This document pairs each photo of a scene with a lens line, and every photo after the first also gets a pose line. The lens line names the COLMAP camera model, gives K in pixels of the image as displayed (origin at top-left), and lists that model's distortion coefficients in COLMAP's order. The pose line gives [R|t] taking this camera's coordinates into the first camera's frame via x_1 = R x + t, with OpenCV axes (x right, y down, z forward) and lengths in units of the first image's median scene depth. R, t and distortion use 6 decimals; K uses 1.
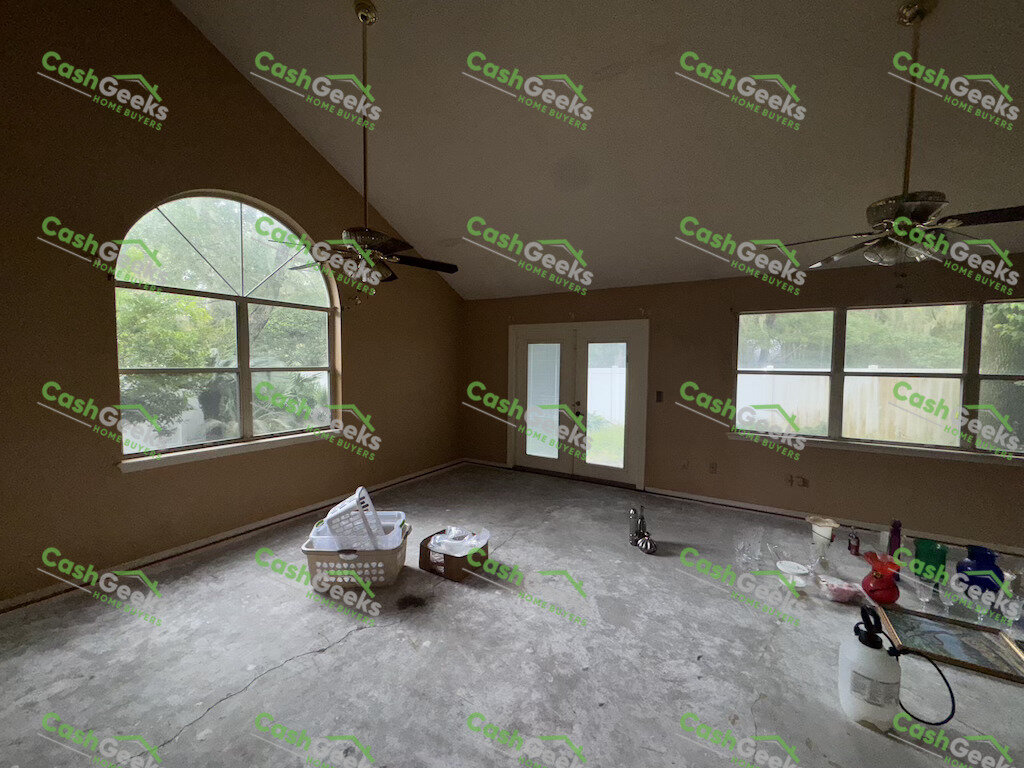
lens RADIAL K [[407.6, 0, 510.0], [0, 407.6, 383.6], [0, 0, 1]] dist [-0.003250, -0.000460]
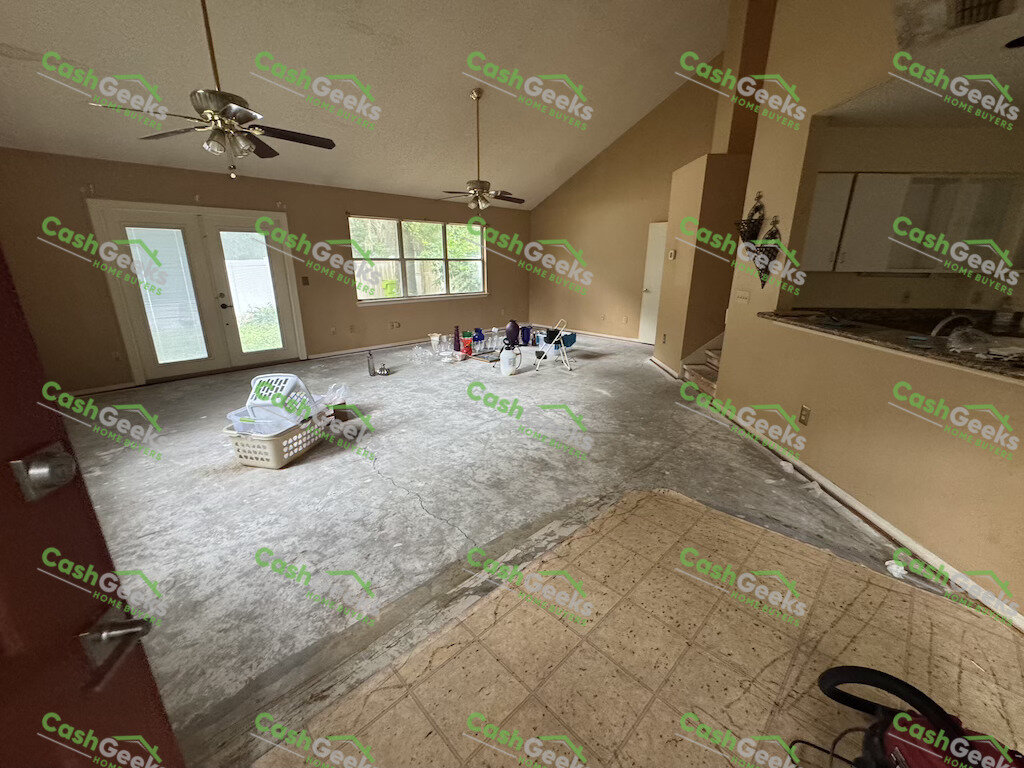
lens RADIAL K [[407.6, 0, 508.2], [0, 407.6, 383.4], [0, 0, 1]] dist [-0.003250, -0.000460]
pose [[0.245786, -0.288713, 0.925329, -0.998491], [0.048792, 0.957088, 0.285662, 0.007583], [-0.968095, -0.025063, 0.249326, 0.121082]]
